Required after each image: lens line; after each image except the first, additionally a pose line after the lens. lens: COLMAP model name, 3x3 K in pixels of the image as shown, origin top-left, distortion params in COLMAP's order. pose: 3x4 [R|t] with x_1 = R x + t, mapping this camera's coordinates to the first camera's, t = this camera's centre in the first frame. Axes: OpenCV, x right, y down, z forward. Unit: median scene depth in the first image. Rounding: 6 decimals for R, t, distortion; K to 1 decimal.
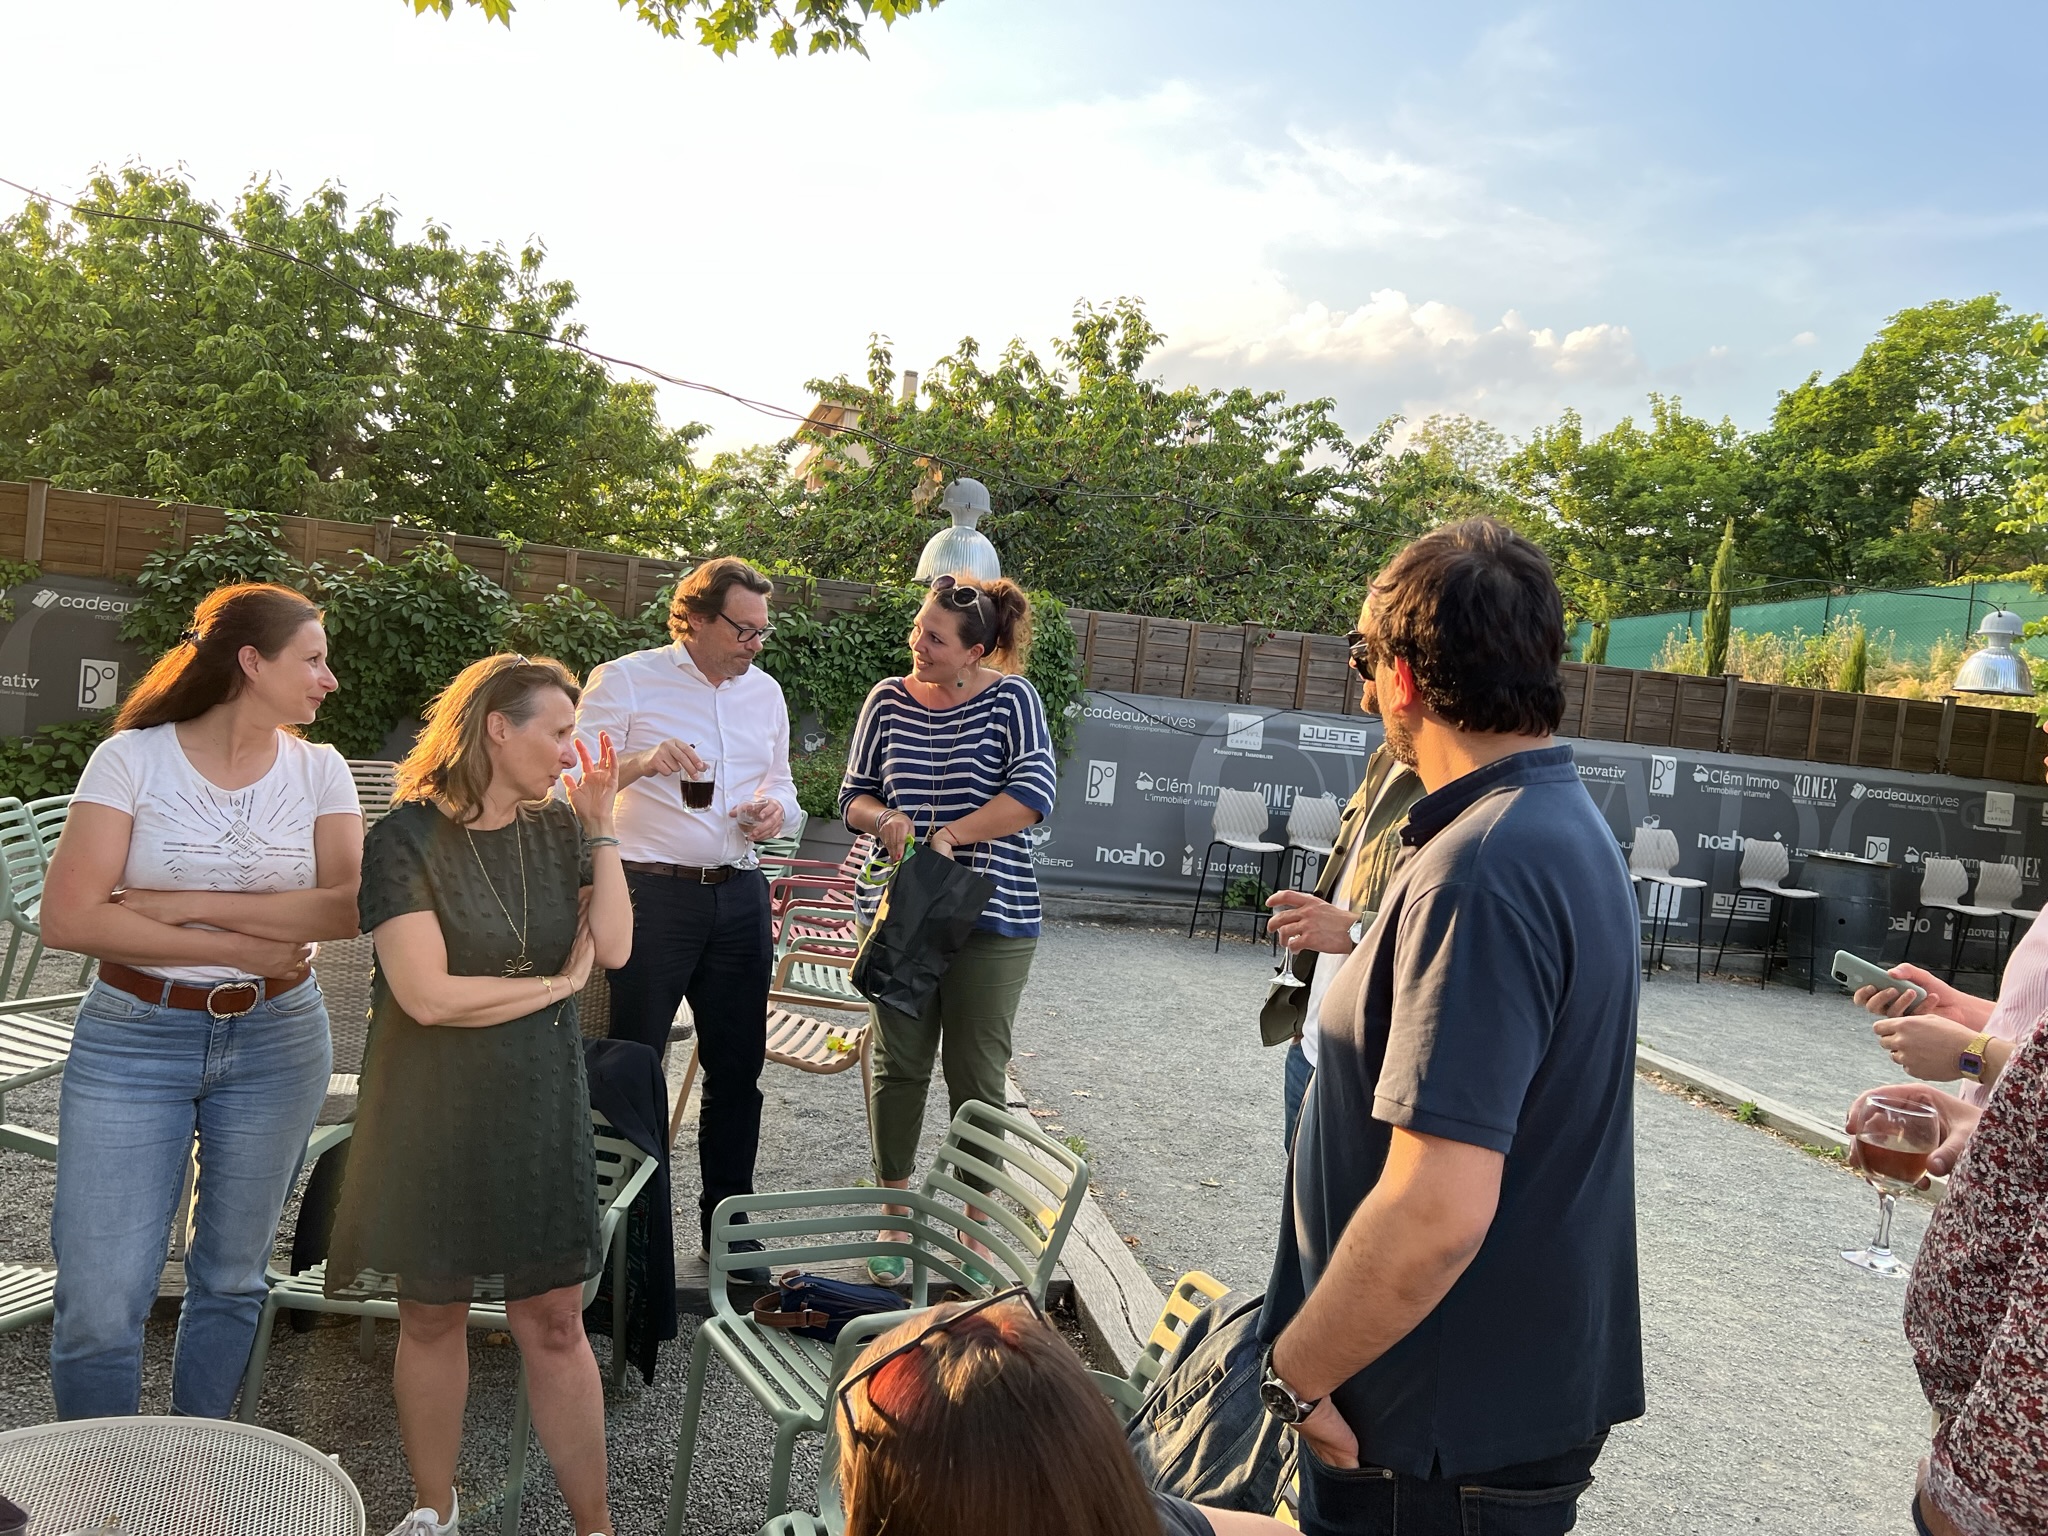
lens RADIAL K [[1534.5, 0, 1025.5], [0, 1534.5, 764.4], [0, 0, 1]] dist [0.043494, -0.052905]
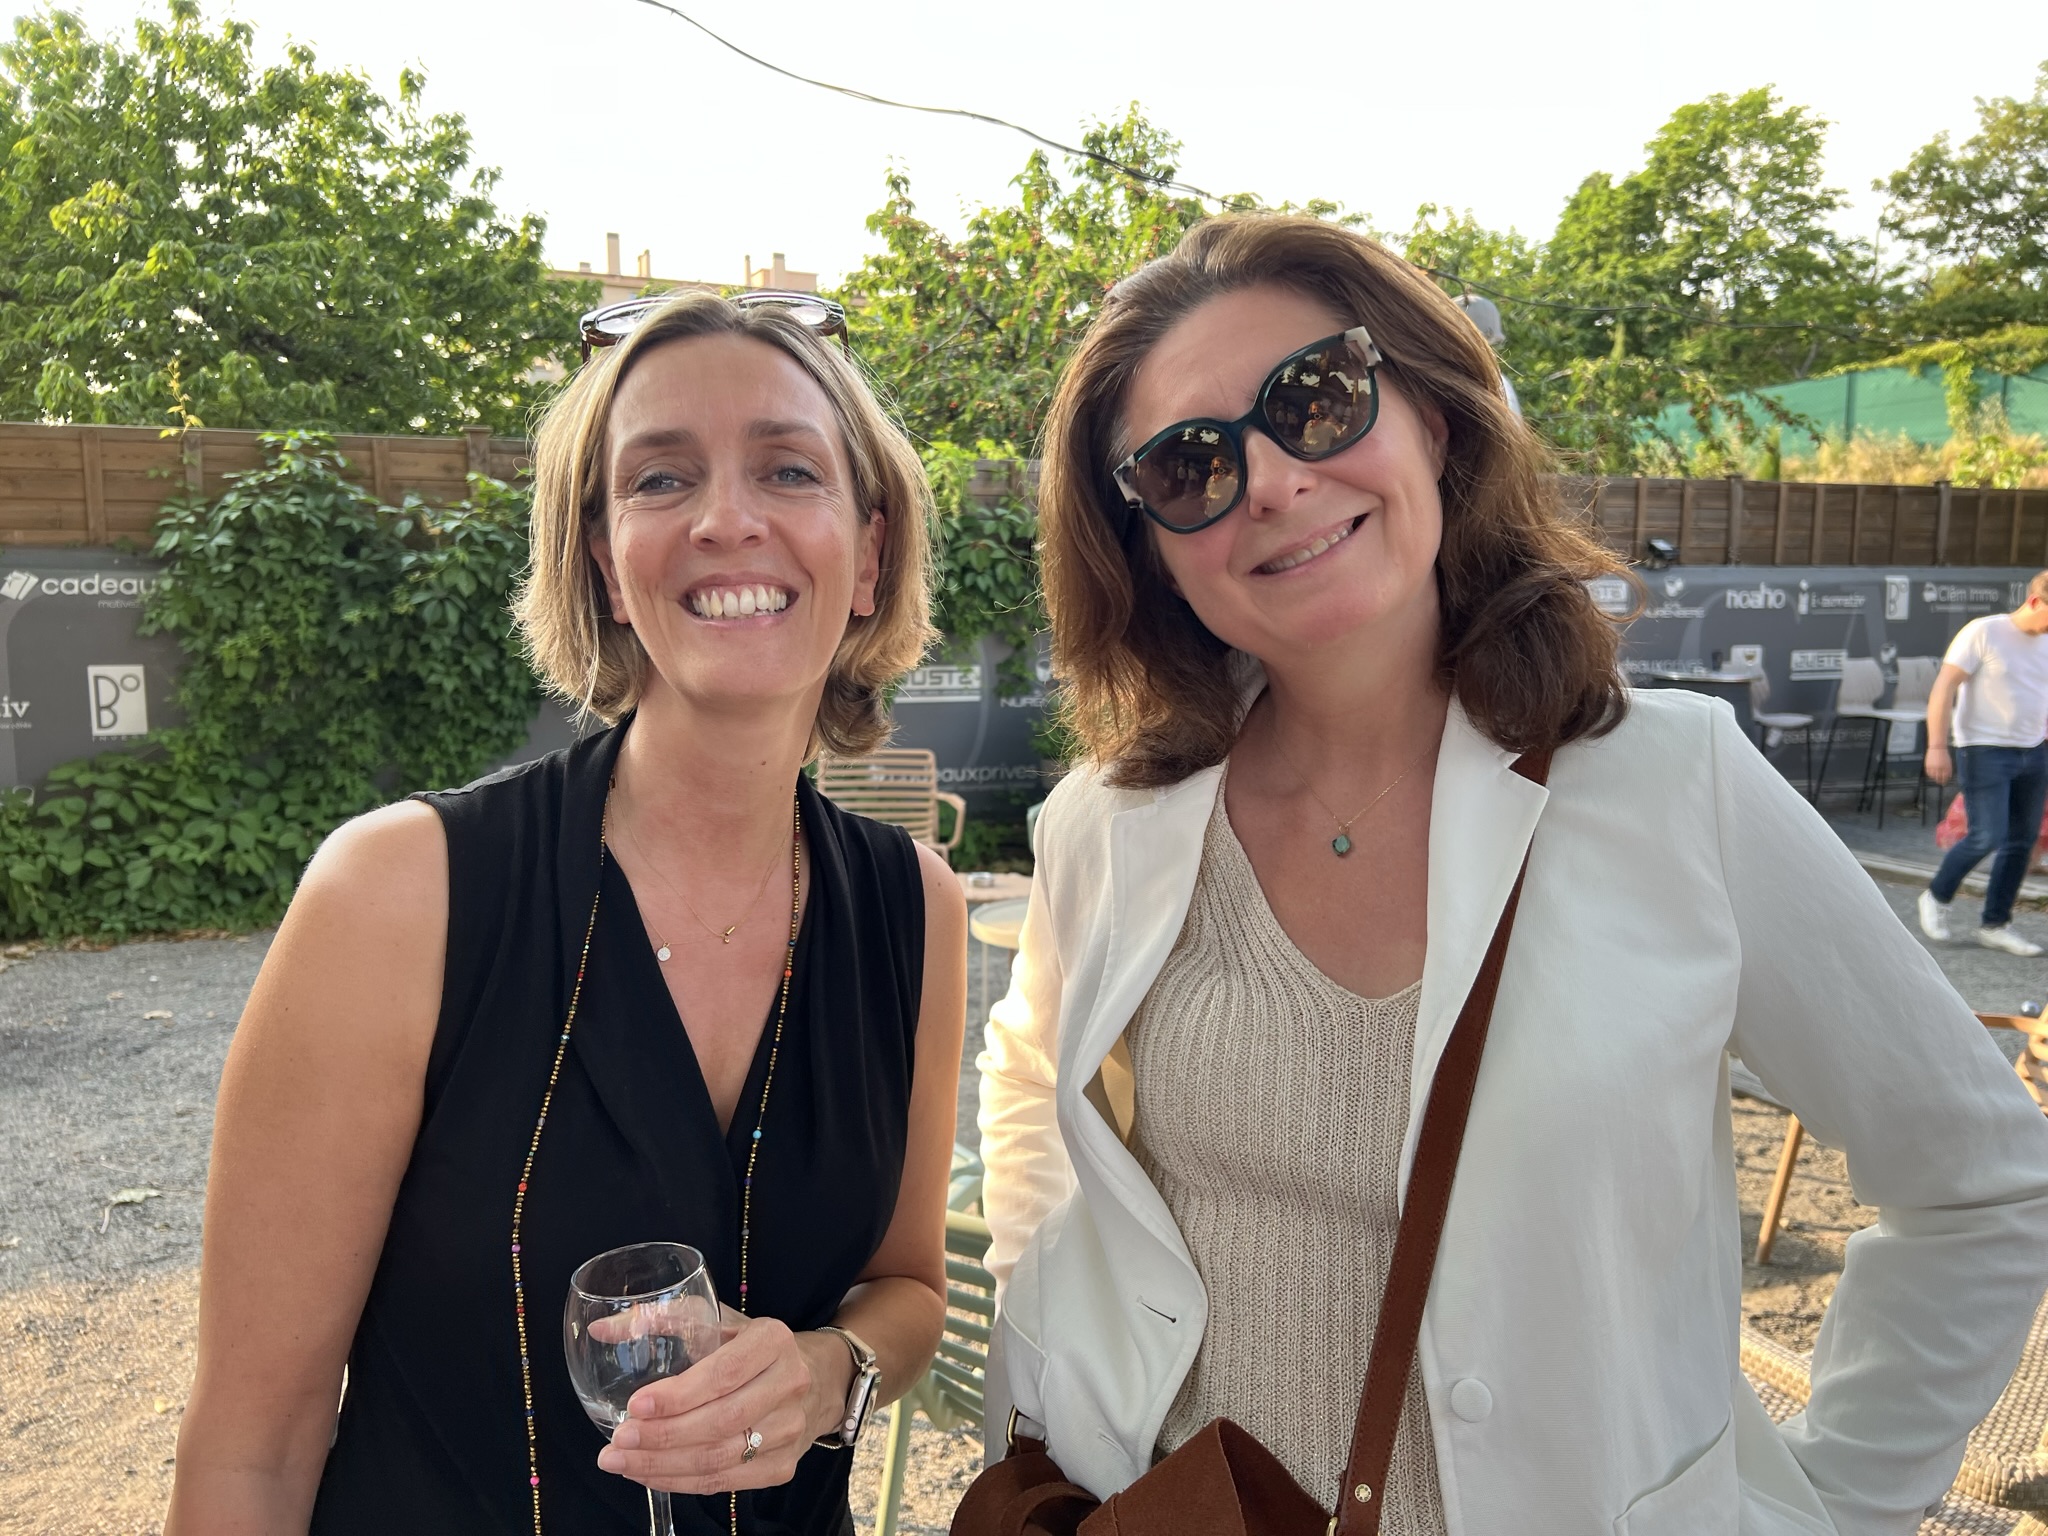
lens RADIAL K [[1534.5, 0, 1022.5], [0, 1534.5, 773.3], [0, 0, 1]] dist [0.043494, -0.052905]
pose [[0.978427, -0.121250, 0.167266, -0.270091], [0.105380, 0.989317, 0.100730, -0.039075], [-0.177693, -0.080930, 0.980753, 0.201210]]
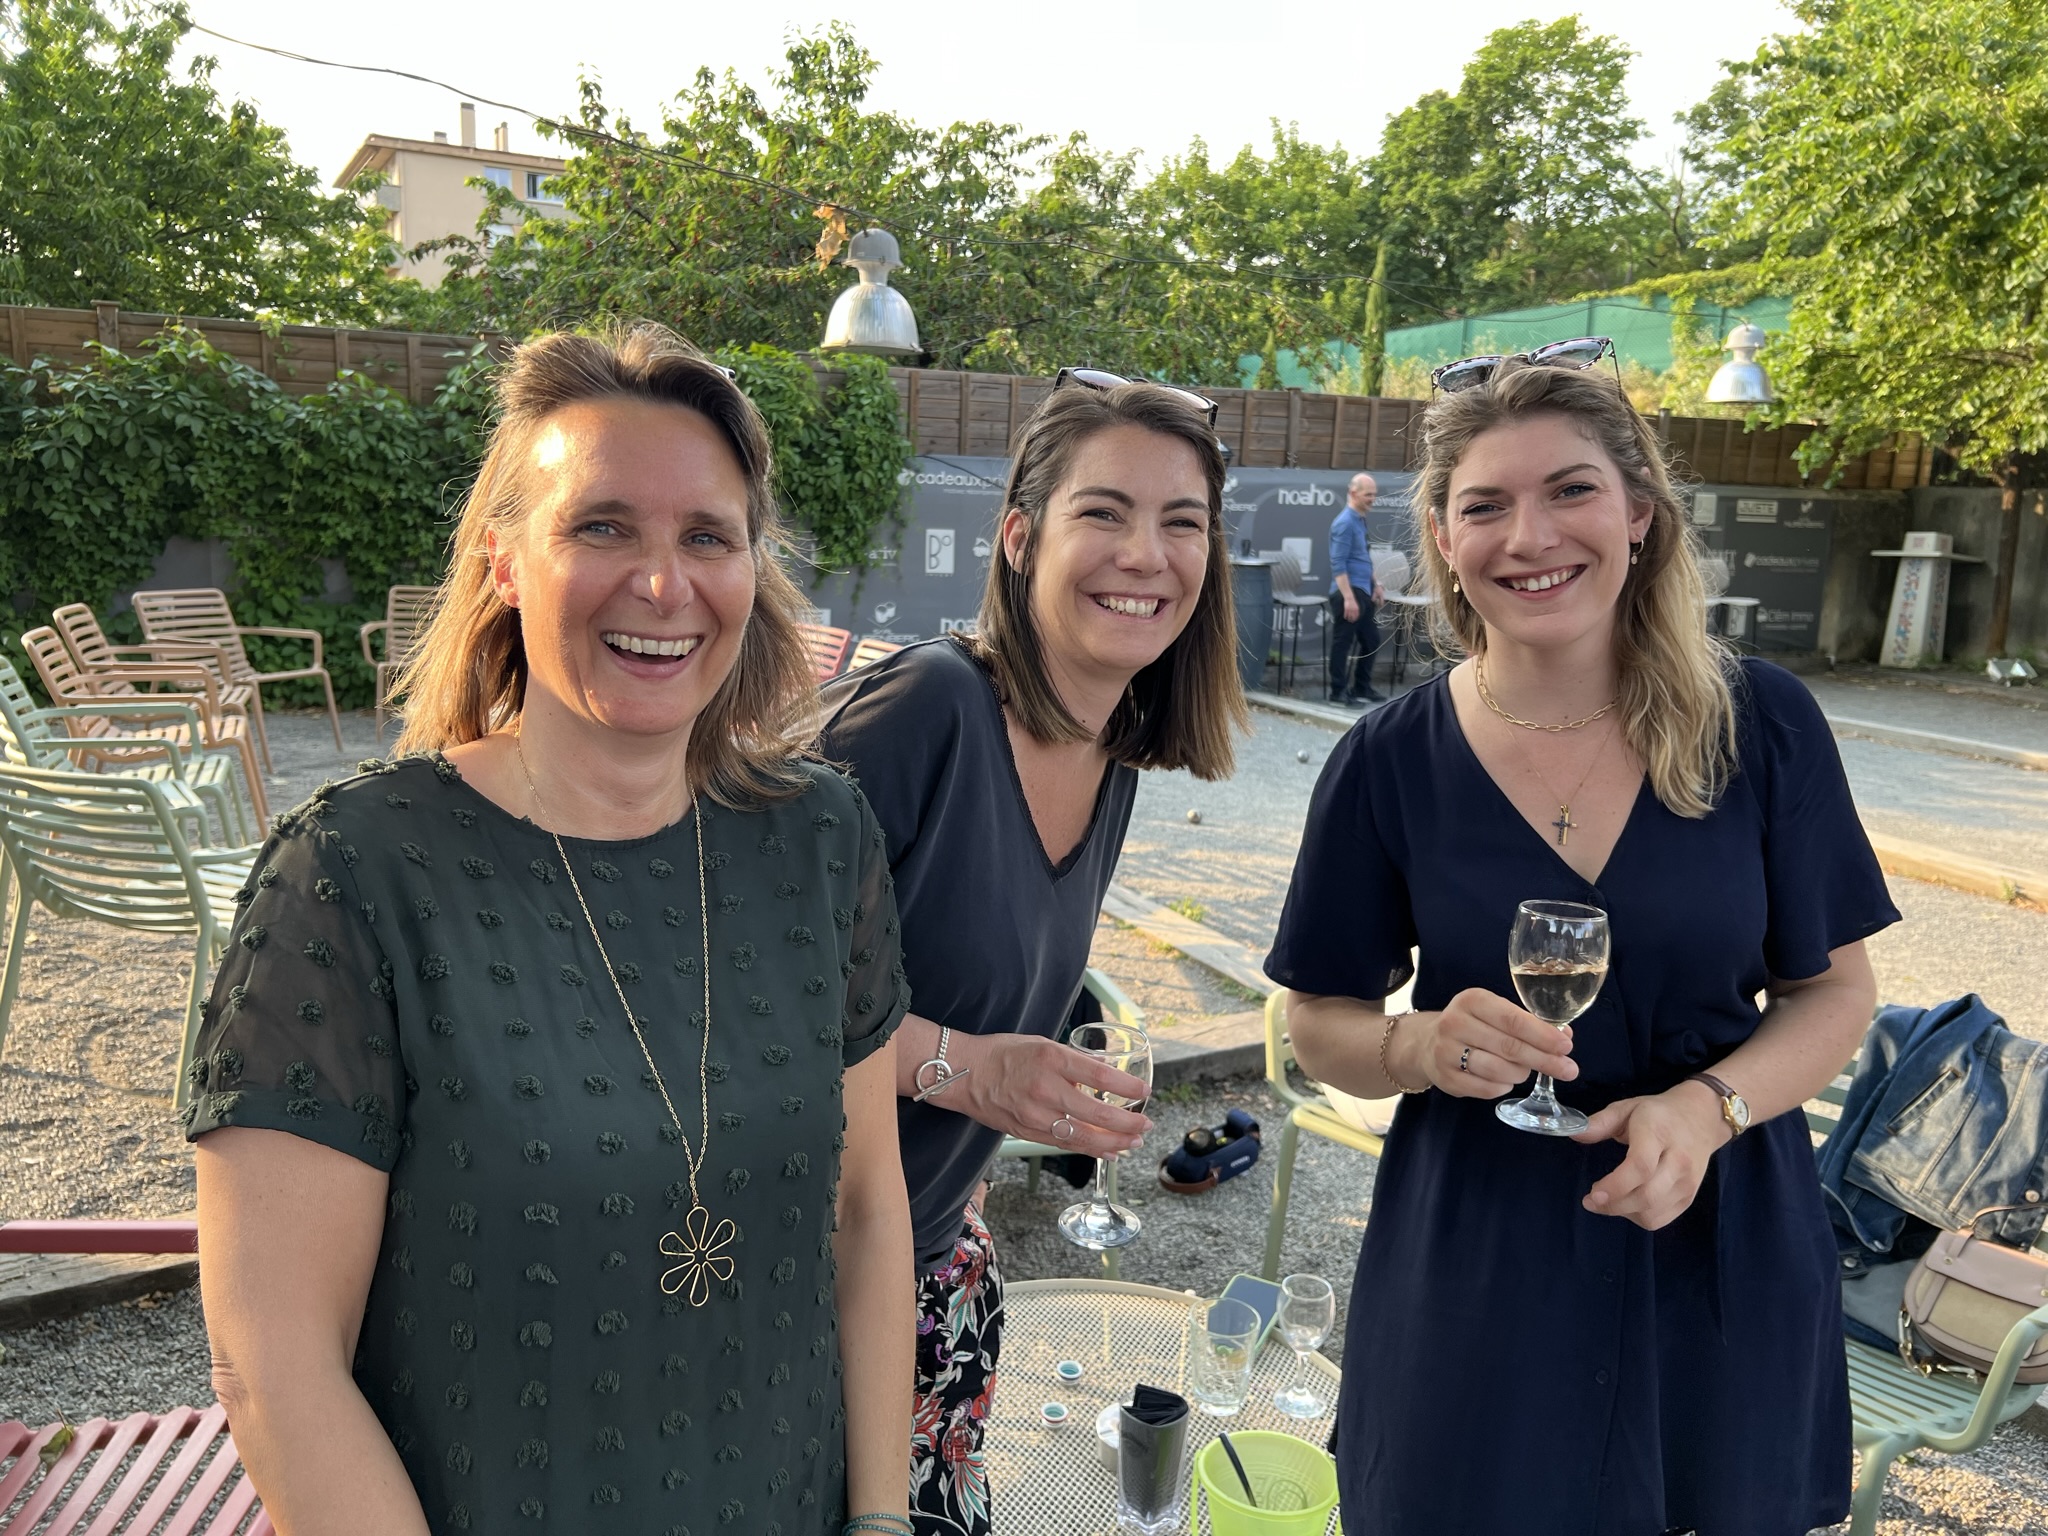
lens RADIAL K [[1534.5, 0, 993.9], [0, 1534.5, 763.6], [0, 0, 1]] dist [0.043494, -0.052905]
pose [[0.970528, -0.108755, 0.215052, -0.136073], [0.074249, 0.983912, 0.162495, -0.010660], [-0.229264, -0.141738, 0.962989, 0.031884]]
